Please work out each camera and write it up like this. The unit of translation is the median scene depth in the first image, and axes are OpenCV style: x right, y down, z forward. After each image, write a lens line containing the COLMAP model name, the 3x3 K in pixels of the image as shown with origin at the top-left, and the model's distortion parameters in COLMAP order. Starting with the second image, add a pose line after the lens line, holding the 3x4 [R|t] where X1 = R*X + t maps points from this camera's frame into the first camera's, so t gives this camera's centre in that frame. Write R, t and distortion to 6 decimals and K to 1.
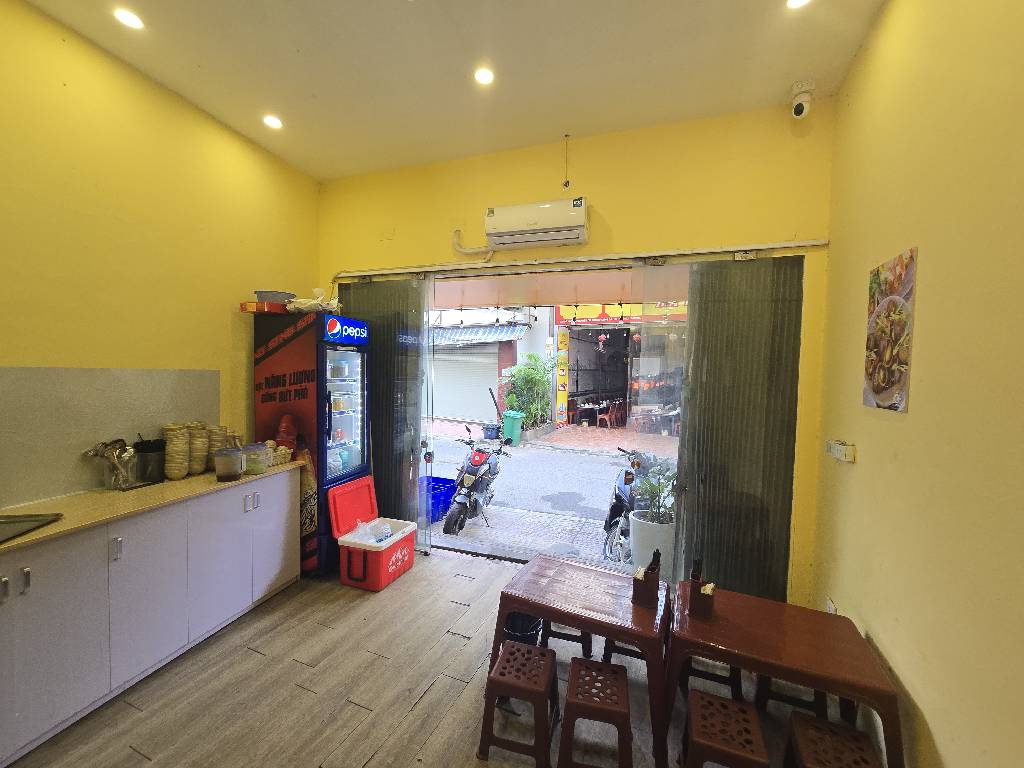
lens RADIAL K [[422.3, 0, 512.0], [0, 422.3, 384.0], [0, 0, 1]] dist [-0.000549, 0.000055]
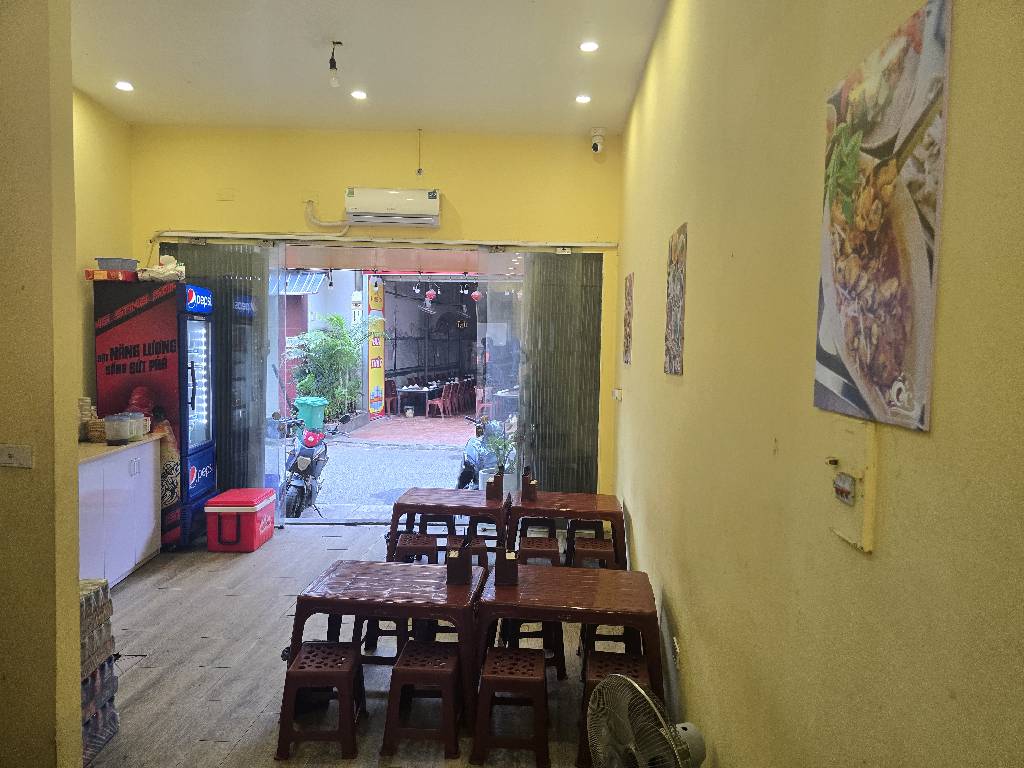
lens RADIAL K [[688.7, 0, 512.0], [0, 688.7, 384.0], [0, 0, 1]] dist [0.137876, -0.001098]
pose [[0.941979, -0.027753, 0.334522, -0.275206], [0.016328, 0.999185, 0.036916, 0.020098], [-0.335274, -0.029312, 0.941665, -0.832336]]
